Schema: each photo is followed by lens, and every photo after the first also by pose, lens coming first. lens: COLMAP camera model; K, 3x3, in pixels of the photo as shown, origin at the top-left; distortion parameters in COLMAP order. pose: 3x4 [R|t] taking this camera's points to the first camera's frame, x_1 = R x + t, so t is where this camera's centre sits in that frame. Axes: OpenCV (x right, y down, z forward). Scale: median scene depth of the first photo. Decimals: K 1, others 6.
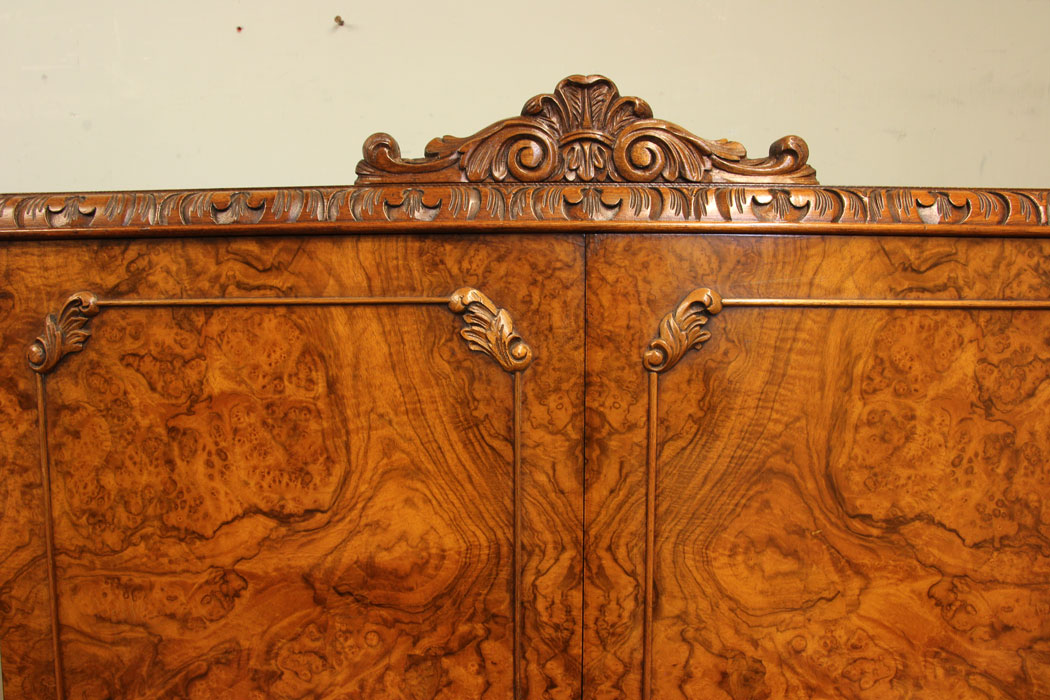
lens RADIAL K [[843.7, 0, 524.3], [0, 843.7, 390.1], [0, 0, 1]] dist [-0.138310, 0.125959]
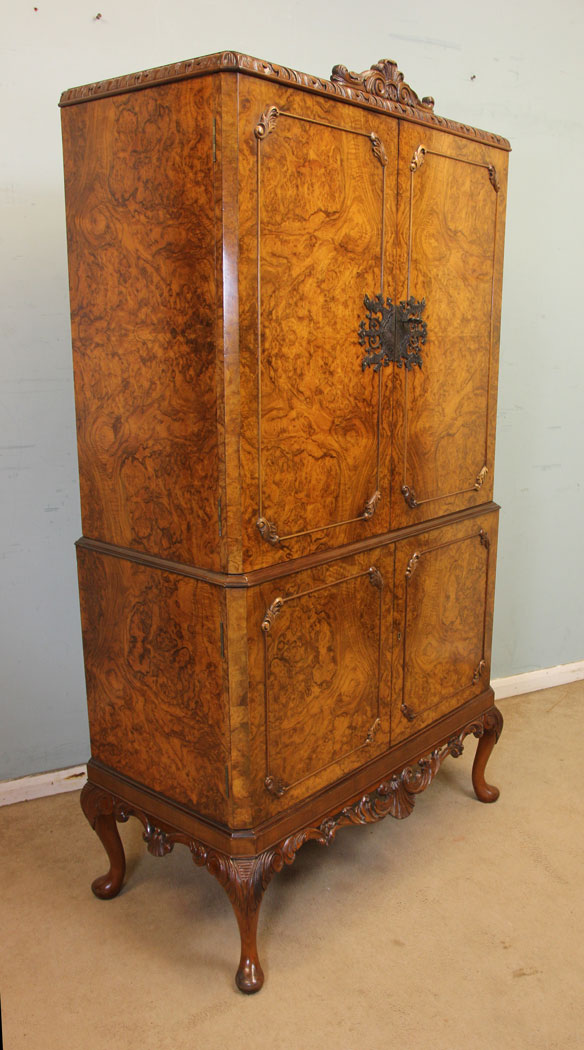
lens RADIAL K [[915.0, 0, 345.4], [0, 915.0, 546.2], [0, 0, 1]] dist [-0.138335, 0.162832]
pose [[0.600971, -0.191933, 0.775884, -2.641002], [0.057329, 0.978590, 0.197673, 0.618601], [-0.797212, -0.074315, 0.599107, -0.786069]]
